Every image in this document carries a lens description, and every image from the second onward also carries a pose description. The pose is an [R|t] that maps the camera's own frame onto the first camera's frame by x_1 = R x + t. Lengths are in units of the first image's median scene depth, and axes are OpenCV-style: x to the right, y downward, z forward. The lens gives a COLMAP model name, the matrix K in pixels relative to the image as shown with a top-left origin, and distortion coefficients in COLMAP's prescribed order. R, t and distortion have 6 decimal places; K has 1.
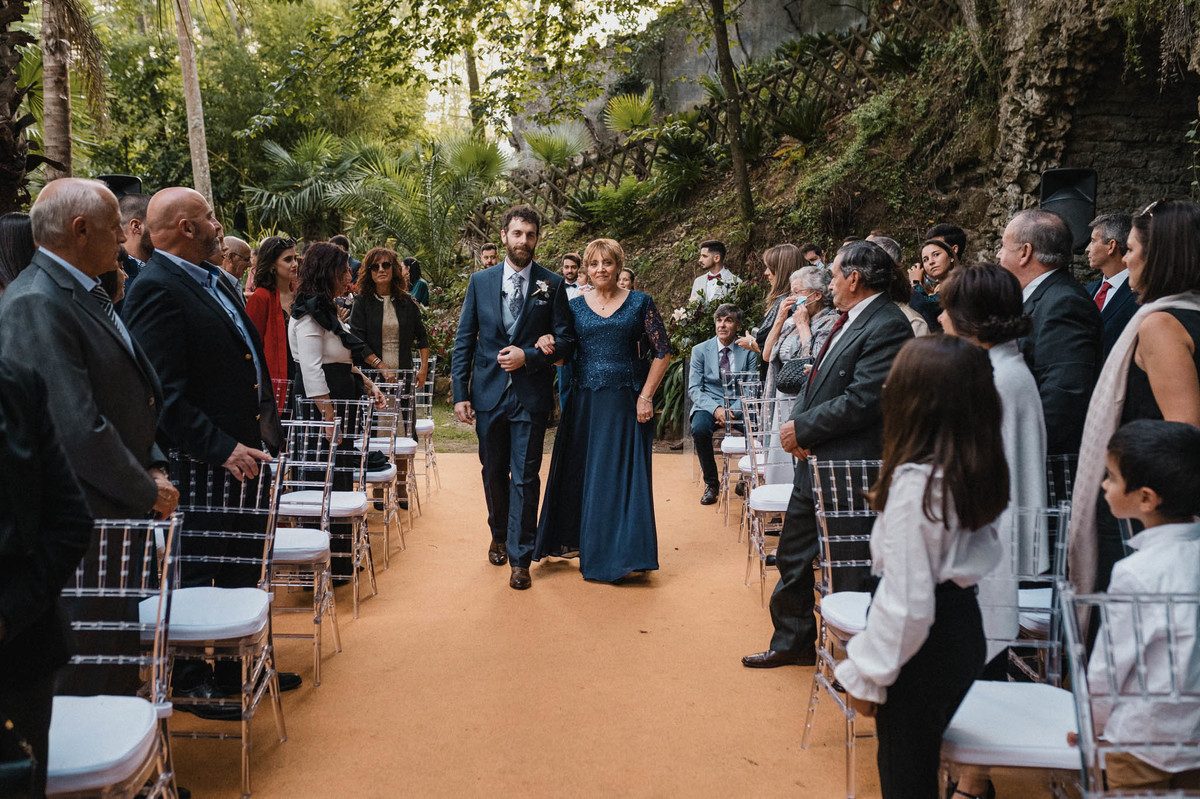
lens RADIAL K [[1175.3, 0, 599.9], [0, 1175.3, 392.7], [0, 0, 1]] dist [0.008299, 0.014789]
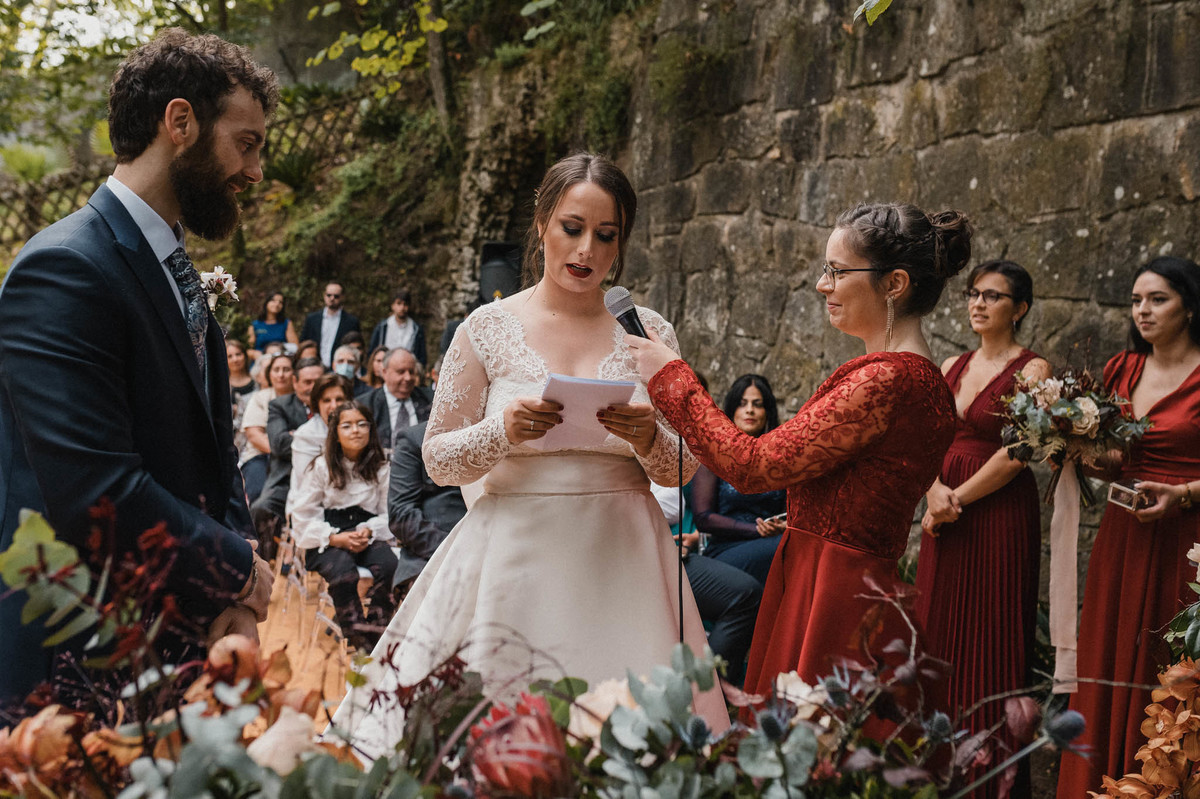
lens RADIAL K [[1325.7, 0, 603.3], [0, 1325.7, 279.9], [0, 0, 1]] dist [0.000740, 0.012455]
pose [[0.915273, 0.069848, 0.396732, -0.048705], [-0.020668, 0.991698, -0.126915, 0.021536], [-0.402303, 0.107963, 0.909119, -0.237473]]
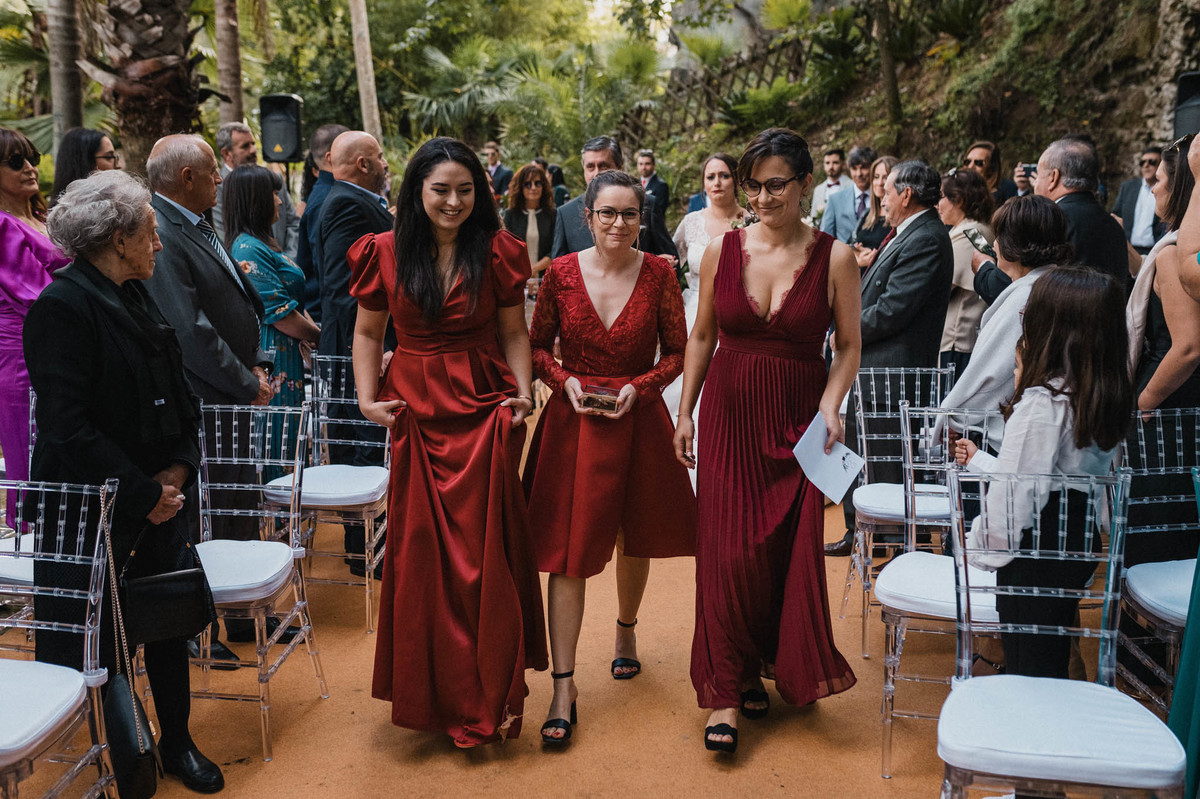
lens RADIAL K [[1211.6, 0, 603.6], [0, 1211.6, 401.3], [0, 0, 1]] dist [0.007340, -0.000096]
pose [[0.989552, 0.016880, -0.143187, 0.033650], [-0.004182, 0.996066, 0.088520, -0.003601], [0.144118, -0.086996, 0.985729, -0.056189]]
